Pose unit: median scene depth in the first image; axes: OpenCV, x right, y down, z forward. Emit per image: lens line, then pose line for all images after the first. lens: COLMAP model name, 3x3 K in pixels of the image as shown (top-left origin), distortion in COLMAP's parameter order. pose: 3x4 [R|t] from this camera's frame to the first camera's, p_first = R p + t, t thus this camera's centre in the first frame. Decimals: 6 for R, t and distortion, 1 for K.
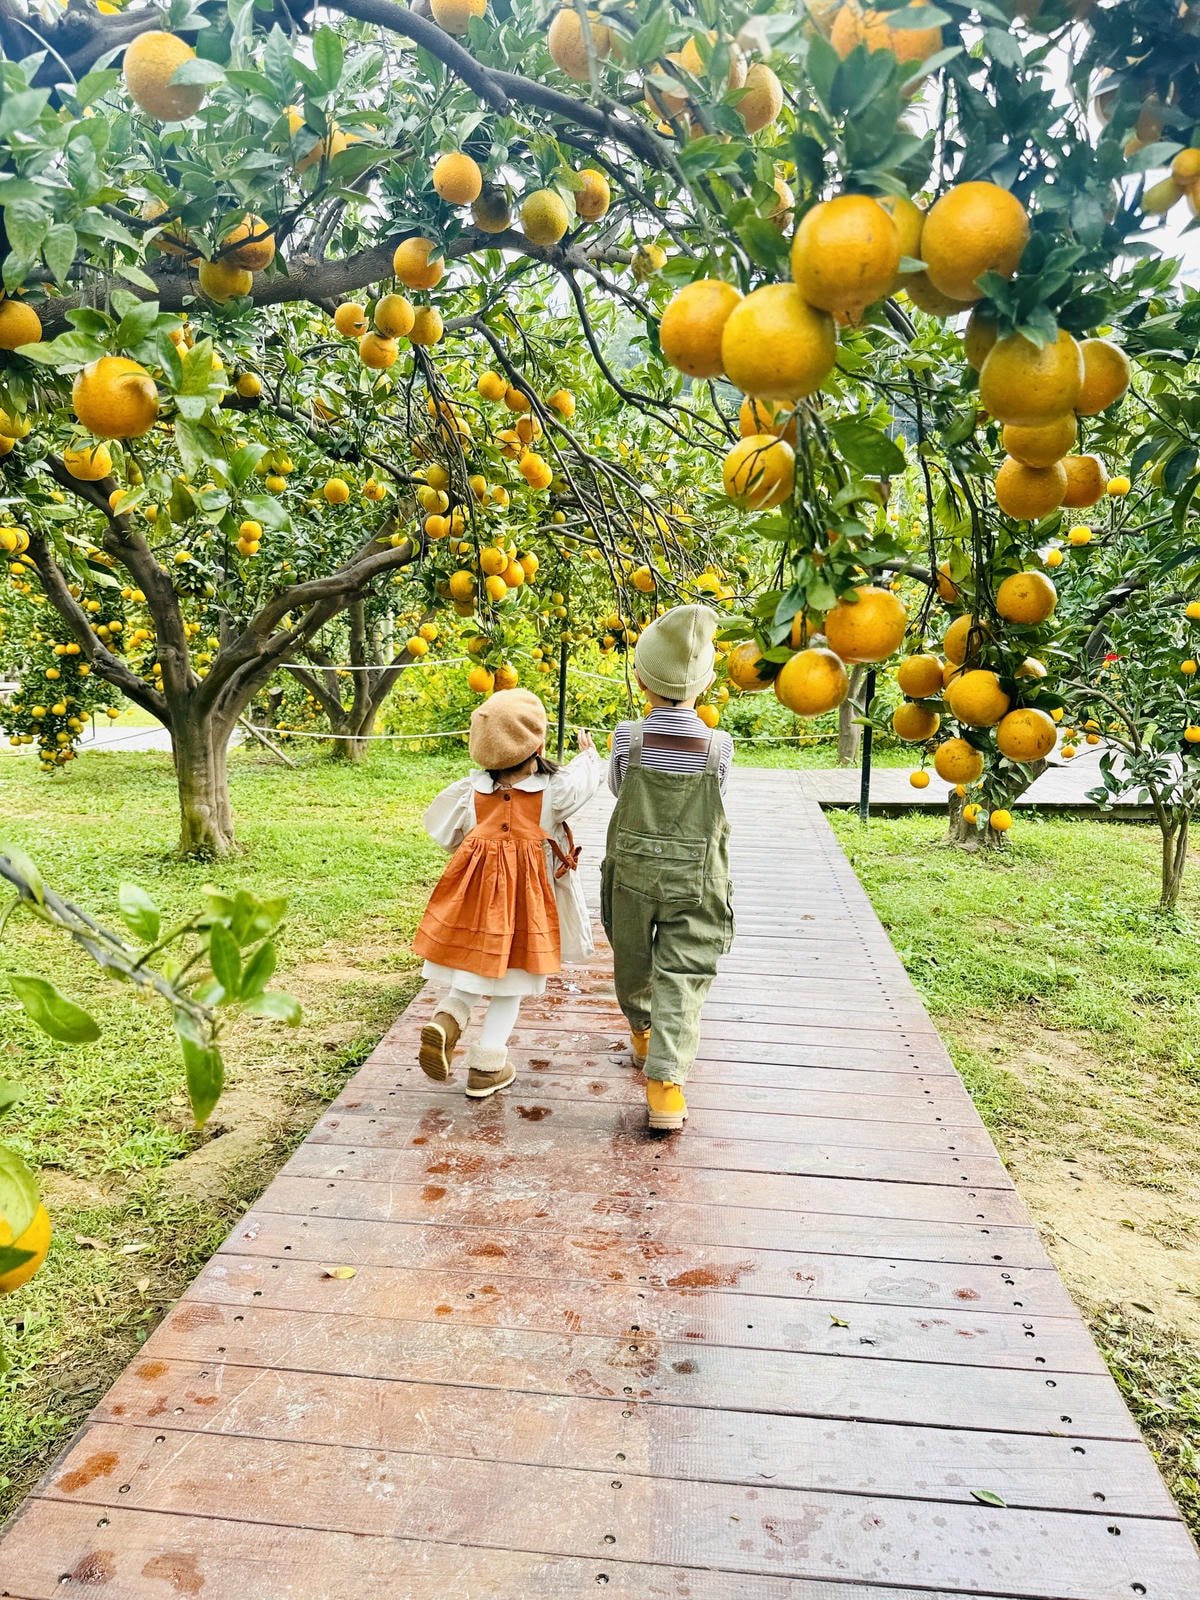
lens RADIAL K [[1135.4, 0, 600.0], [0, 1135.4, 800.0], [0, 0, 1]] dist [0.209880, -0.425396]
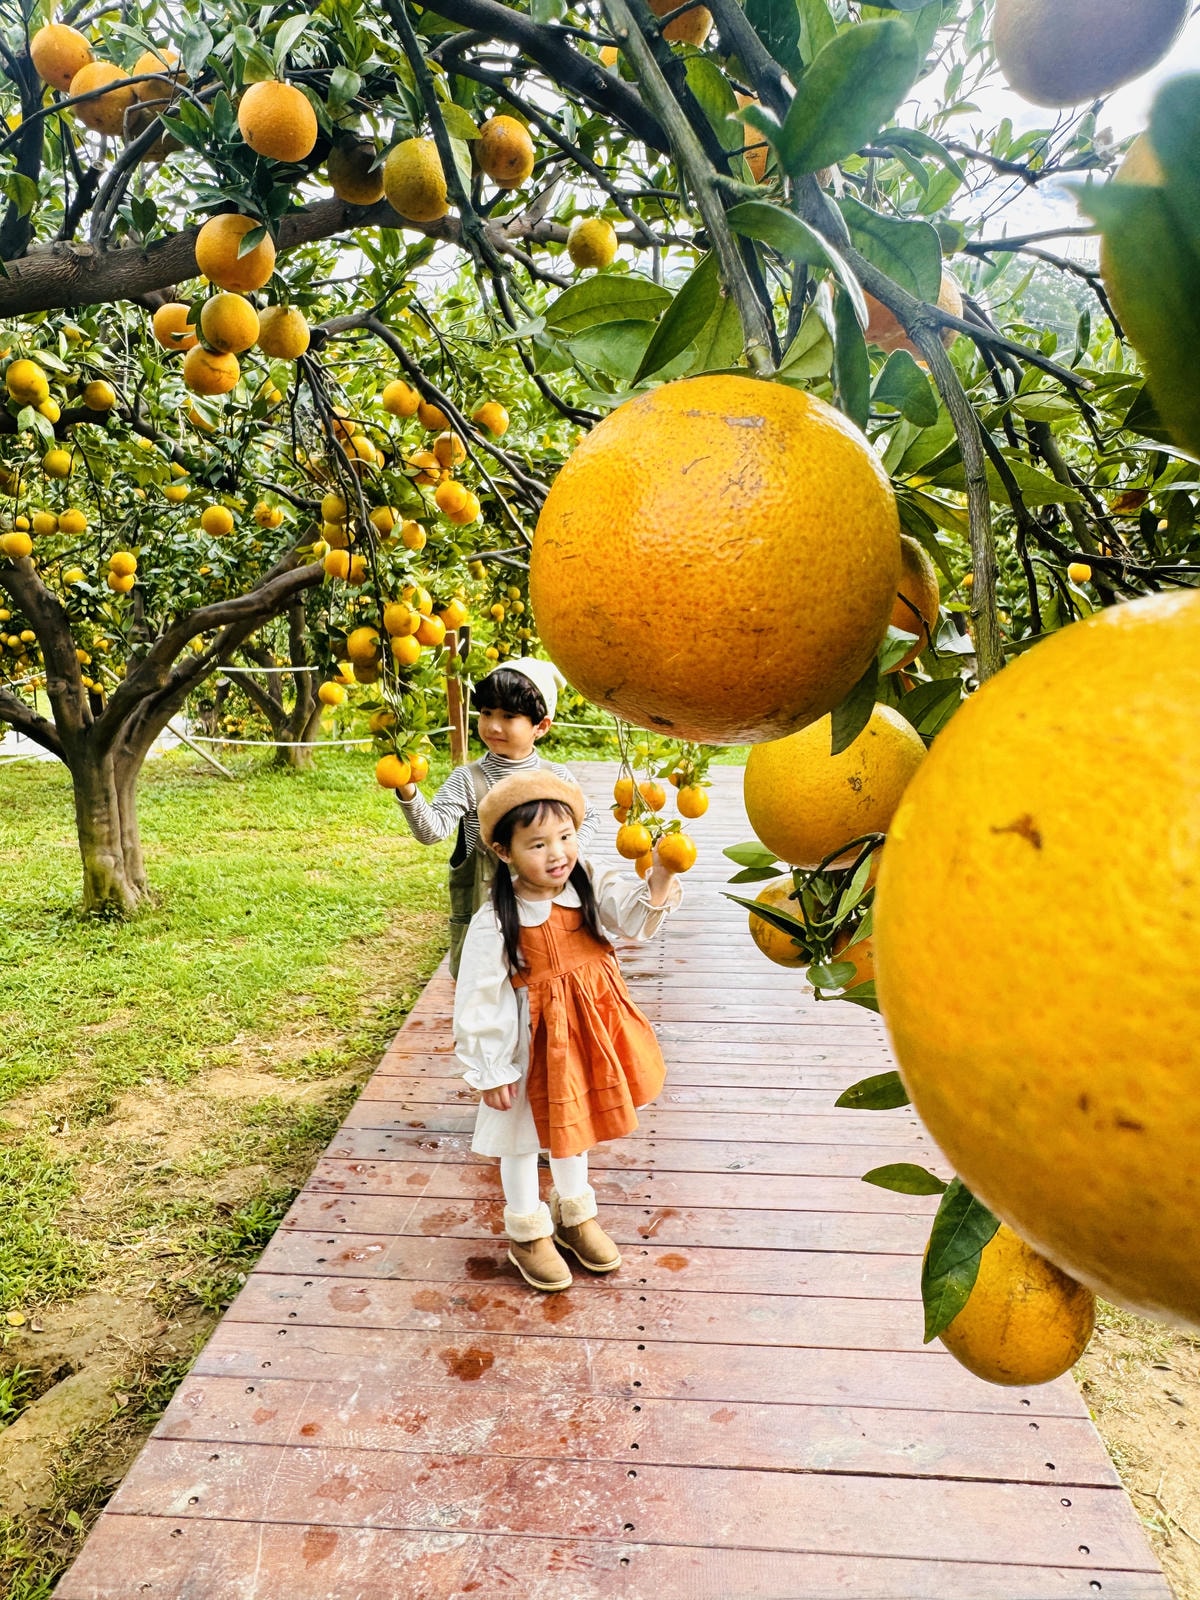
lens RADIAL K [[1286.2, 0, 600.0], [0, 1286.2, 800.0], [0, 0, 1]] dist [0.007077, 0.009573]
pose [[0.999314, -0.024543, 0.027745, 0.011303], [0.025041, 0.999529, -0.017744, -0.065458], [-0.027296, 0.018426, 0.999458, 0.132639]]
